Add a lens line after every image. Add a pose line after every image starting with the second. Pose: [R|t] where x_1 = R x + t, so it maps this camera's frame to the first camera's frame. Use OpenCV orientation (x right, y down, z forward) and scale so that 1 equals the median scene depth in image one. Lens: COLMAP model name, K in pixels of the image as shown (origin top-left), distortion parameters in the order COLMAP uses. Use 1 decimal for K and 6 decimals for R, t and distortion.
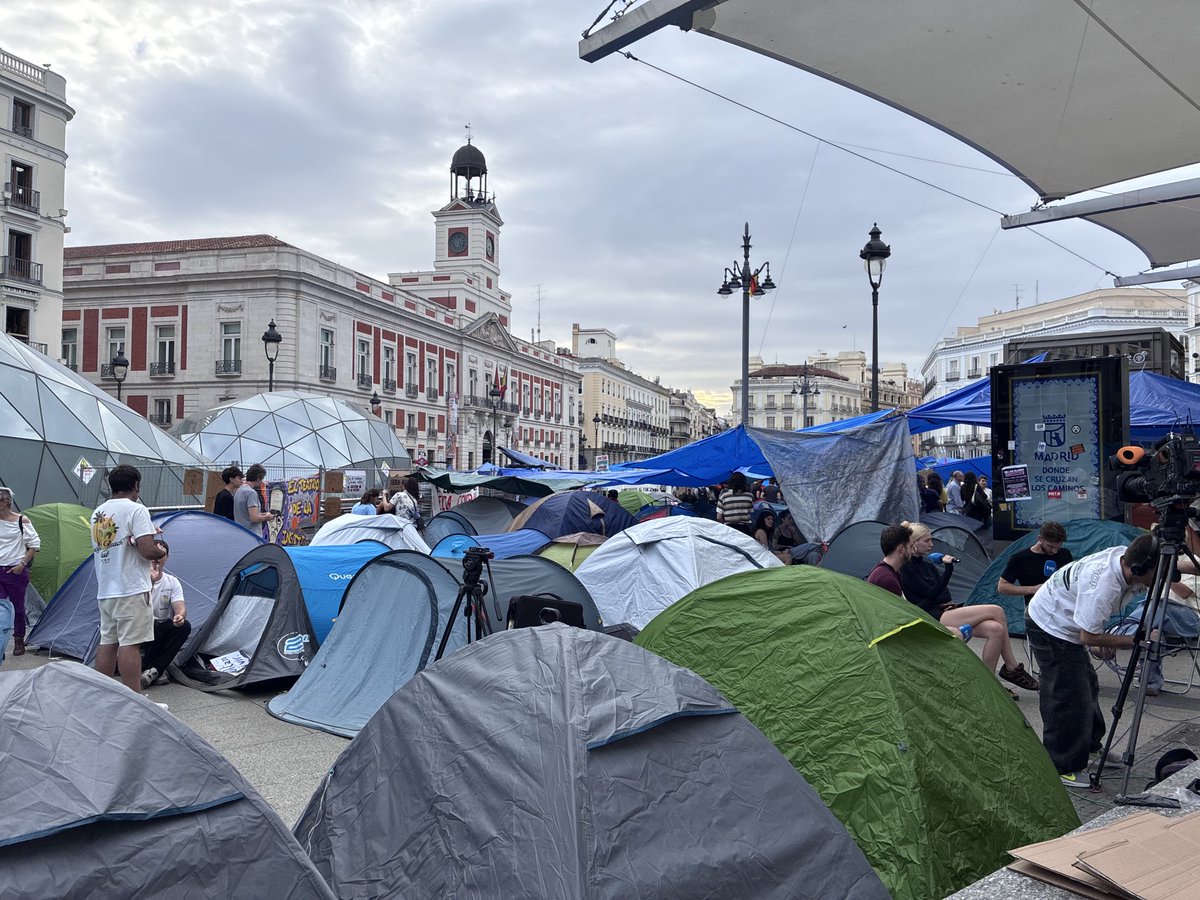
lens RADIAL K [[891.7, 0, 600.0], [0, 891.7, 450.0], [0, 0, 1]] dist [0.005158, 0.000395]
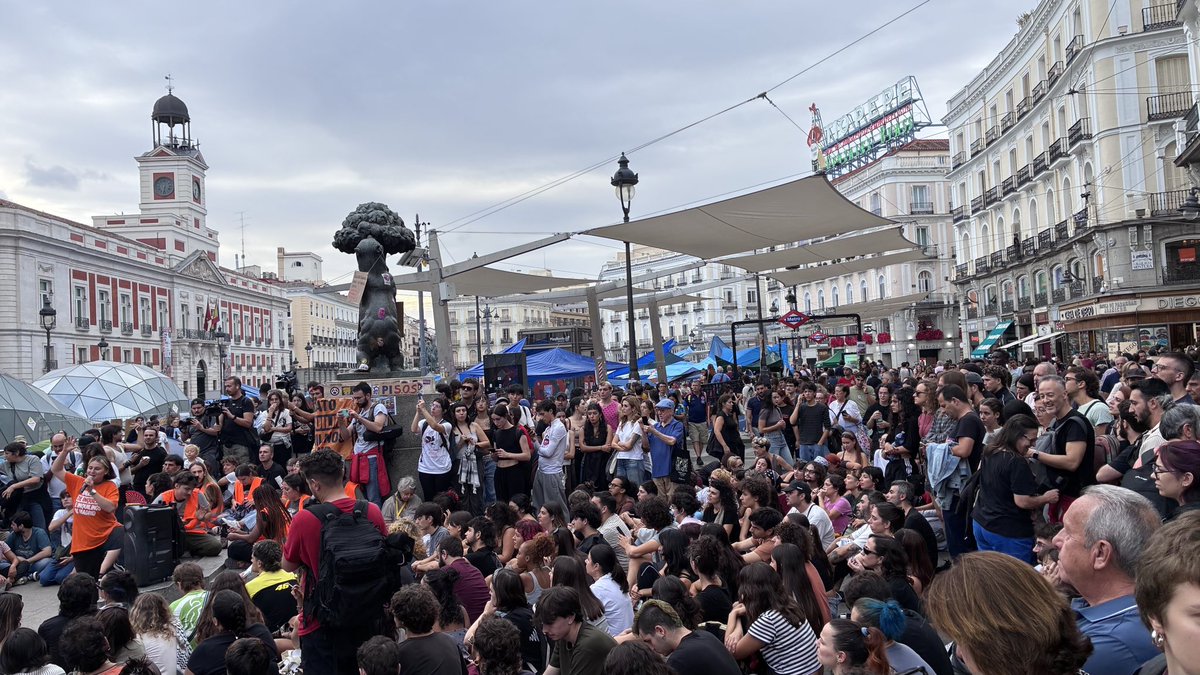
lens RADIAL K [[836.4, 0, 600.0], [0, 836.4, 337.5], [0, 0, 1]] dist [-0.000922, 0.003774]
pose [[0.943433, -0.042843, 0.328783, -0.002717], [0.051243, 0.998543, -0.016924, -0.007281], [-0.327578, 0.032815, 0.944254, -0.116753]]
